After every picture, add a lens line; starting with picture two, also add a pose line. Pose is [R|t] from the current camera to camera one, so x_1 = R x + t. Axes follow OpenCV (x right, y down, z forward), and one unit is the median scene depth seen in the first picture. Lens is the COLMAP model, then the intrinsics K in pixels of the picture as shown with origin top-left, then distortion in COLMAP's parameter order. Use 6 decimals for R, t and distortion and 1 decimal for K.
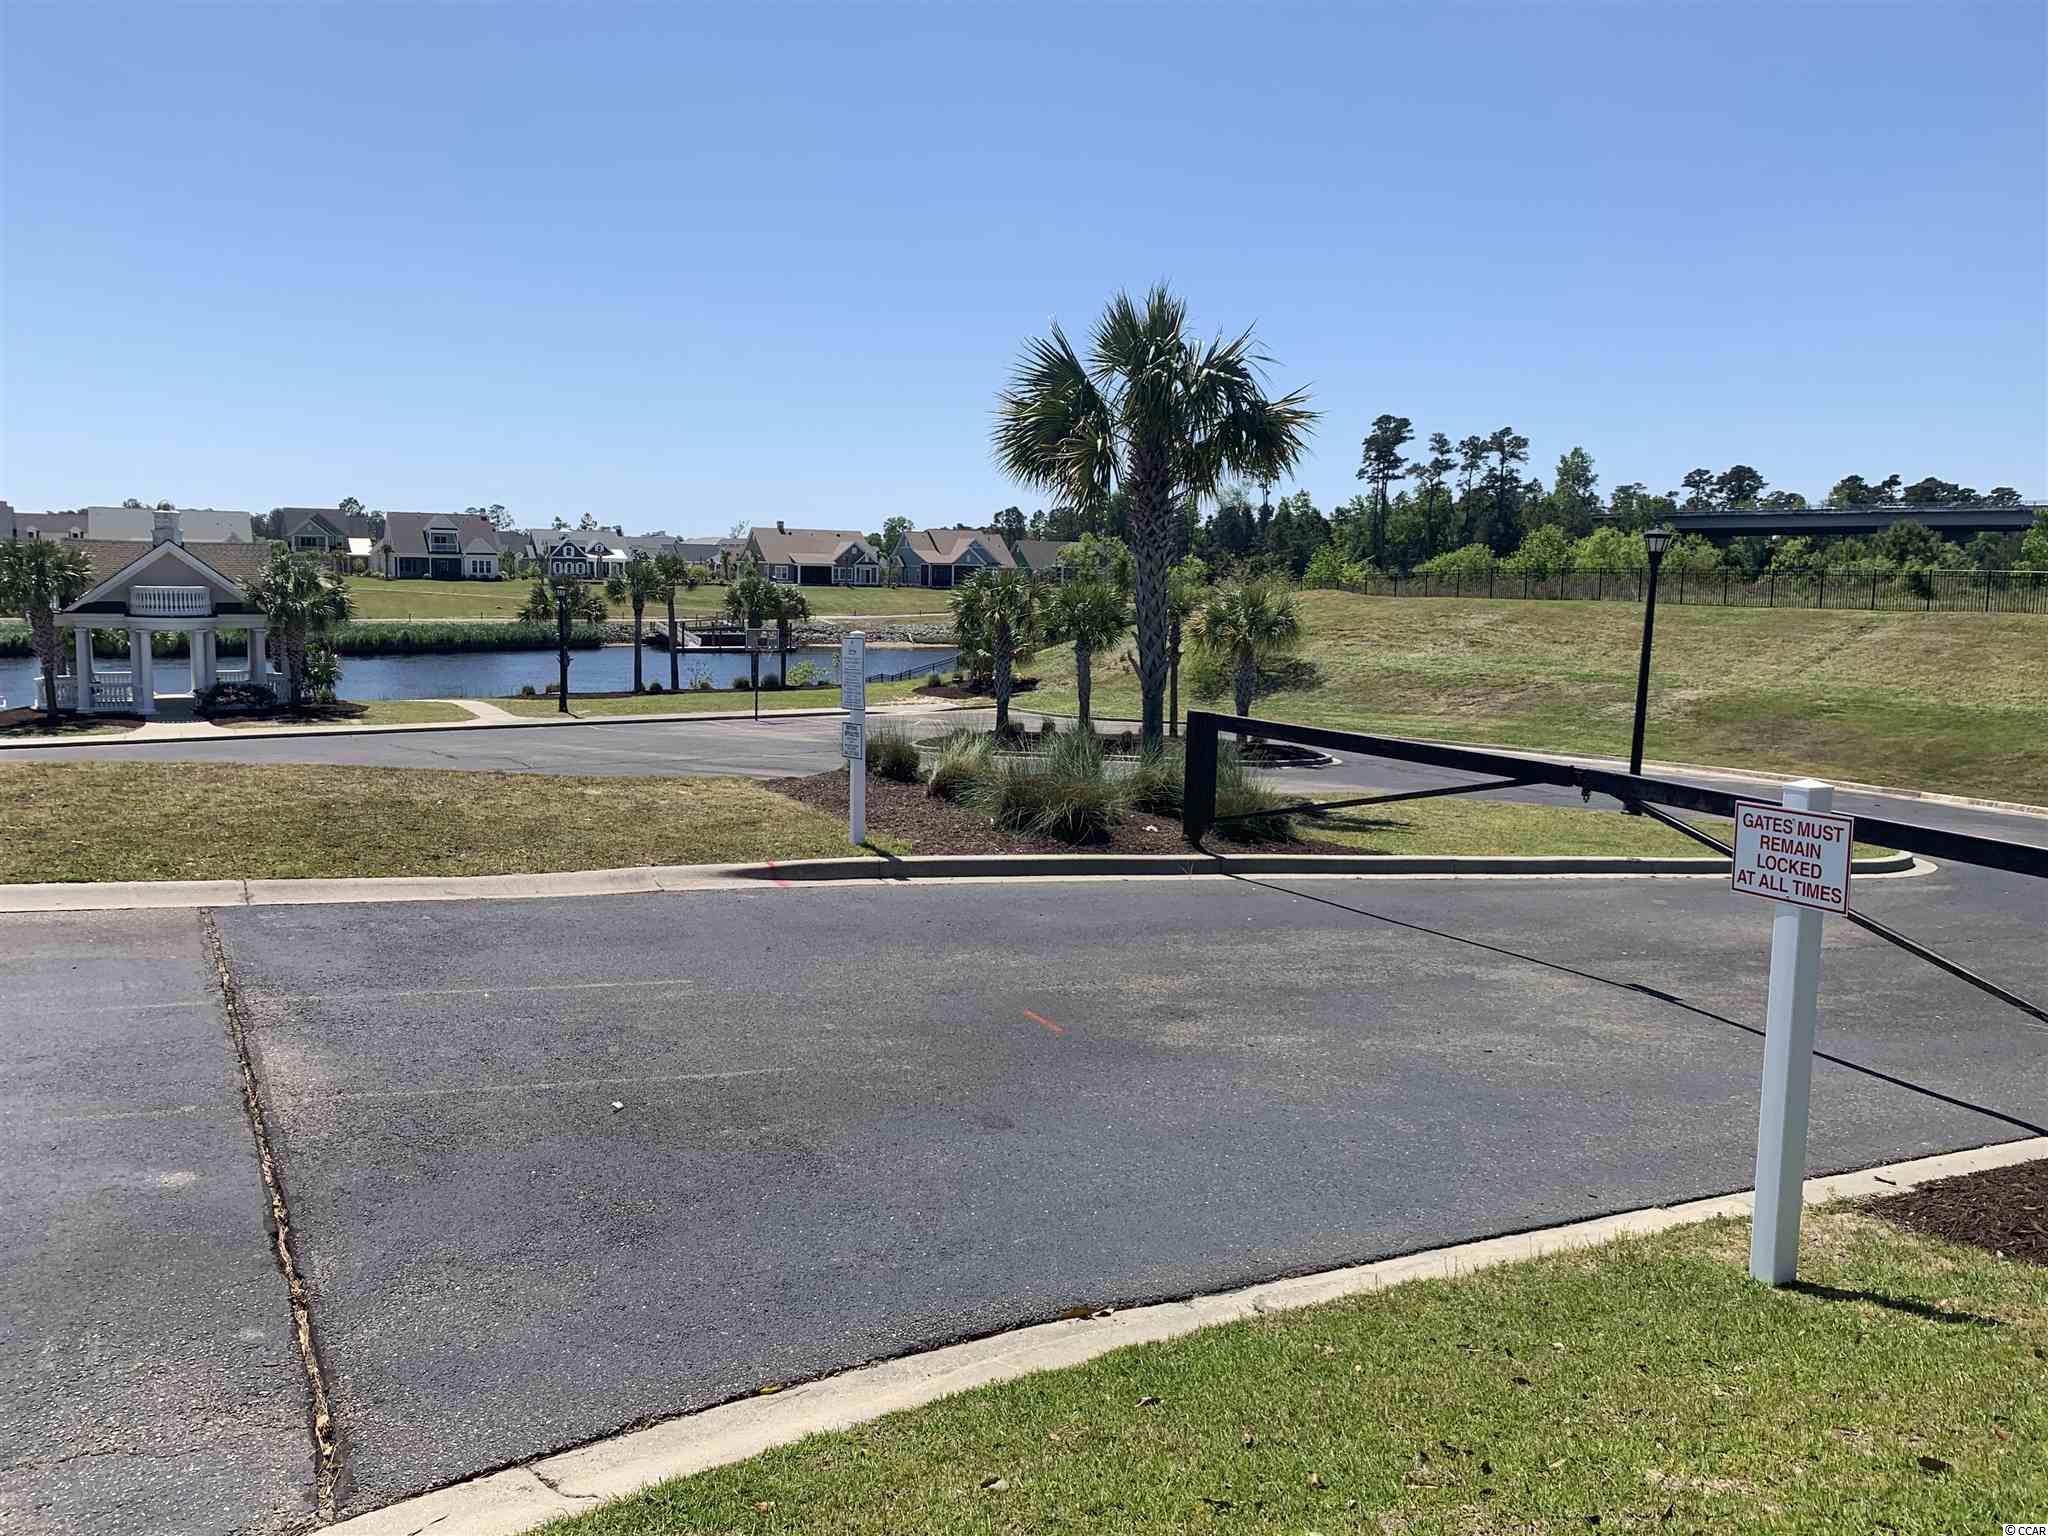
lens RADIAL K [[1559.6, 0, 1017.9], [0, 1559.6, 757.9], [0, 0, 1]] dist [0.064294, -0.118350]
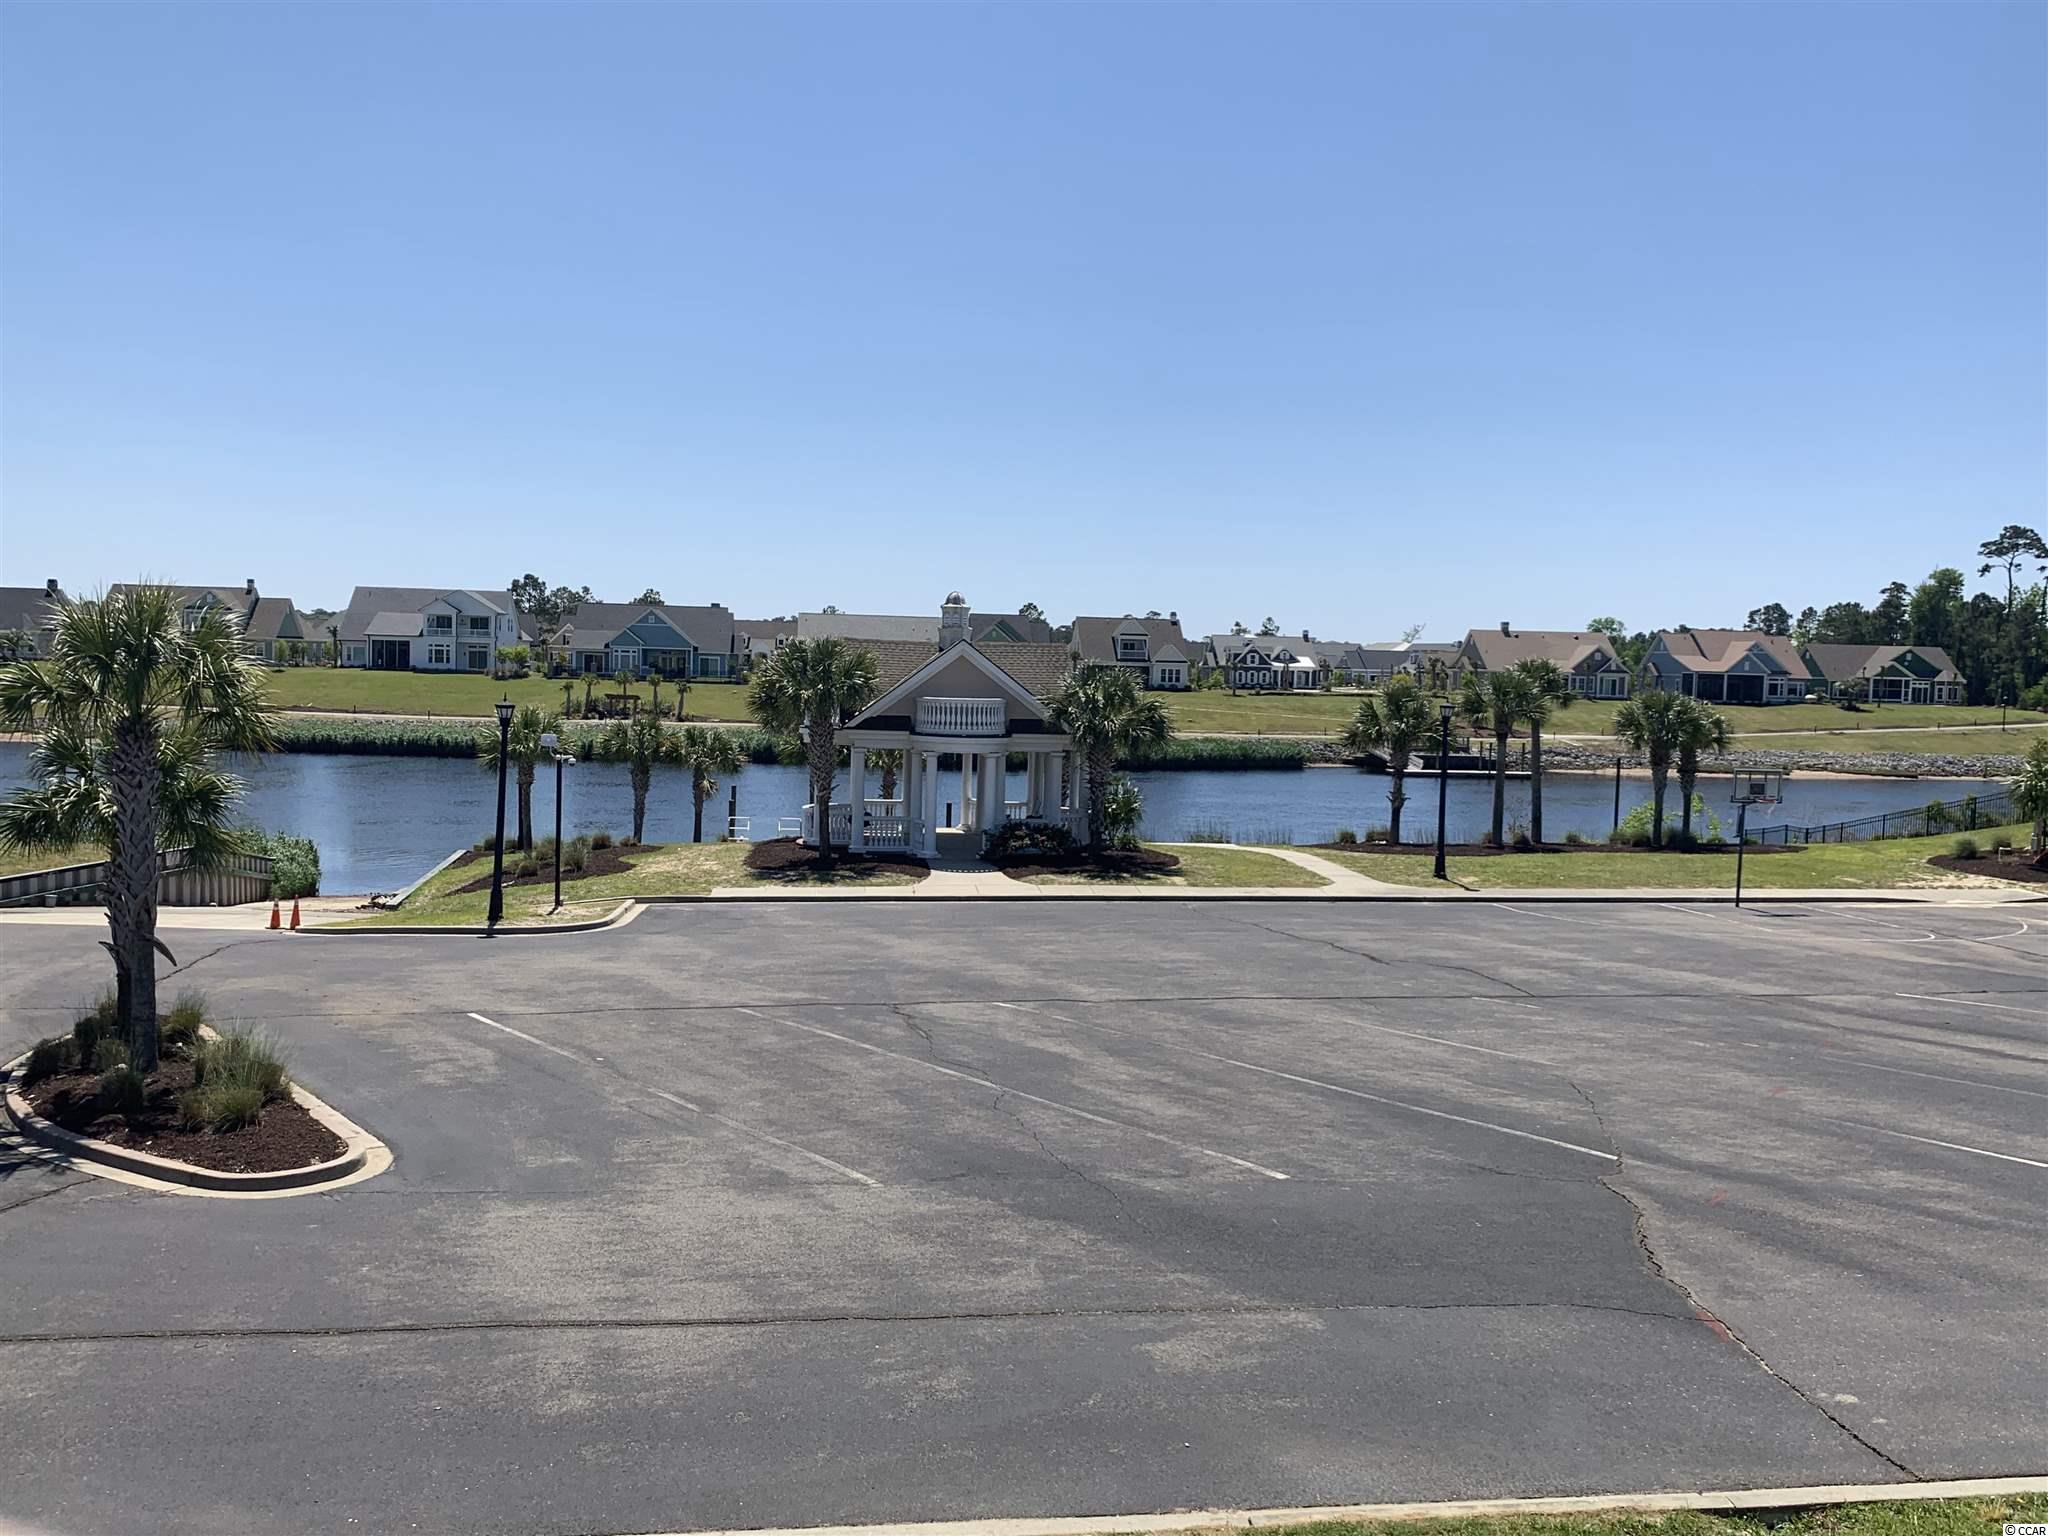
lens RADIAL K [[1704.1, 0, 1019.4], [0, 1704.1, 765.8], [0, 0, 1]] dist [0.096177, -0.179459]
pose [[0.925868, 0.027829, -0.376820, -0.174894], [-0.053861, 0.996820, -0.058721, -0.024207], [0.373988, 0.074664, 0.924423, 0.204444]]
